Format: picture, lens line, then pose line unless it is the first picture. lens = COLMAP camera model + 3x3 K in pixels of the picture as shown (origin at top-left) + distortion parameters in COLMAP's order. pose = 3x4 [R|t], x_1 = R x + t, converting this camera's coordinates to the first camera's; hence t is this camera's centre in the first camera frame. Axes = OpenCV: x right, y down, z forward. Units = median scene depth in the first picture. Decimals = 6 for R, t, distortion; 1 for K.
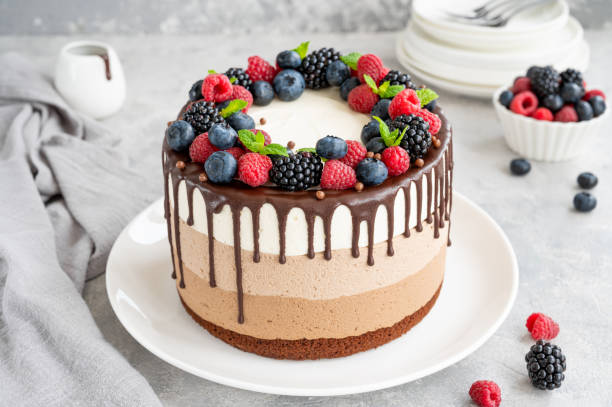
lens RADIAL K [[1021.3, 0, 306.0], [0, 1021.3, 203.5], [0, 0, 1]] dist [0.026810, 0.040371]
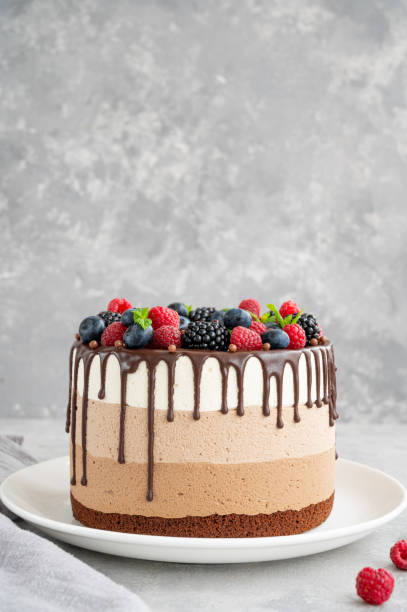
lens RADIAL K [[778.2, 0, 203.5], [0, 778.2, 306.0], [0, 0, 1]] dist [0.028851, 0.003045]
pose [[0.991505, 0.021046, 0.128356, -0.115726], [0.047106, 0.861733, -0.505171, 0.345663], [-0.121240, 0.506925, 0.853421, 0.279992]]
